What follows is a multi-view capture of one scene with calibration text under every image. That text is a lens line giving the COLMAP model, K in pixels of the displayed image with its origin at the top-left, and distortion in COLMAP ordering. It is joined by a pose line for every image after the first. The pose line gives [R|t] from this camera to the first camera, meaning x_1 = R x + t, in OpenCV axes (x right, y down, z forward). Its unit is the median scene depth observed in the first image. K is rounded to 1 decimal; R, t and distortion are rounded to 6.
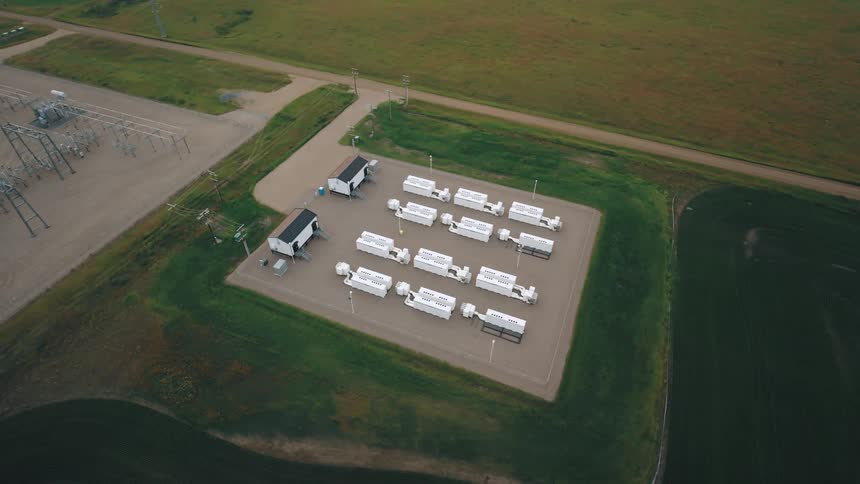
lens RADIAL K [[471.8, 0, 430.0], [0, 471.8, 242.0], [0, 0, 1]] dist [-0.002149, 0.000058]
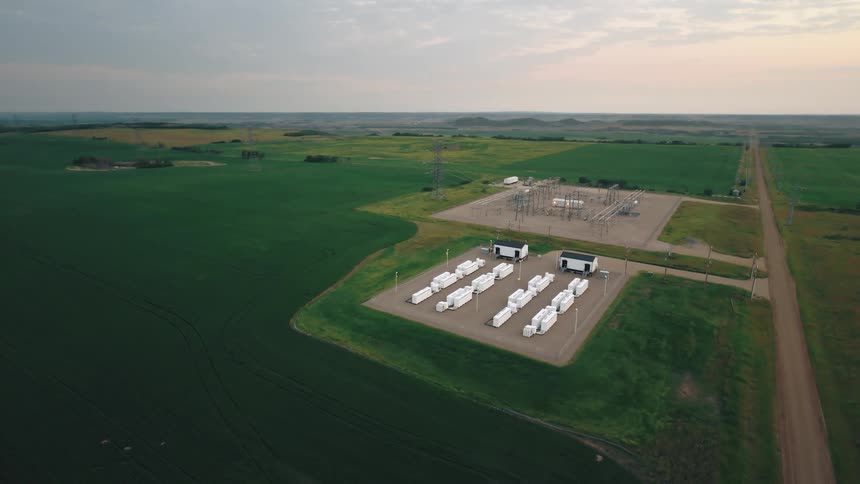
lens RADIAL K [[471.8, 0, 430.0], [0, 471.8, 242.0], [0, 0, 1]] dist [-0.002149, 0.000058]
pose [[-0.175347, 0.260427, -0.949437, 0.960695], [-0.679318, 0.666014, 0.308145, -0.261256], [0.712588, 0.699002, 0.060129, 0.528315]]
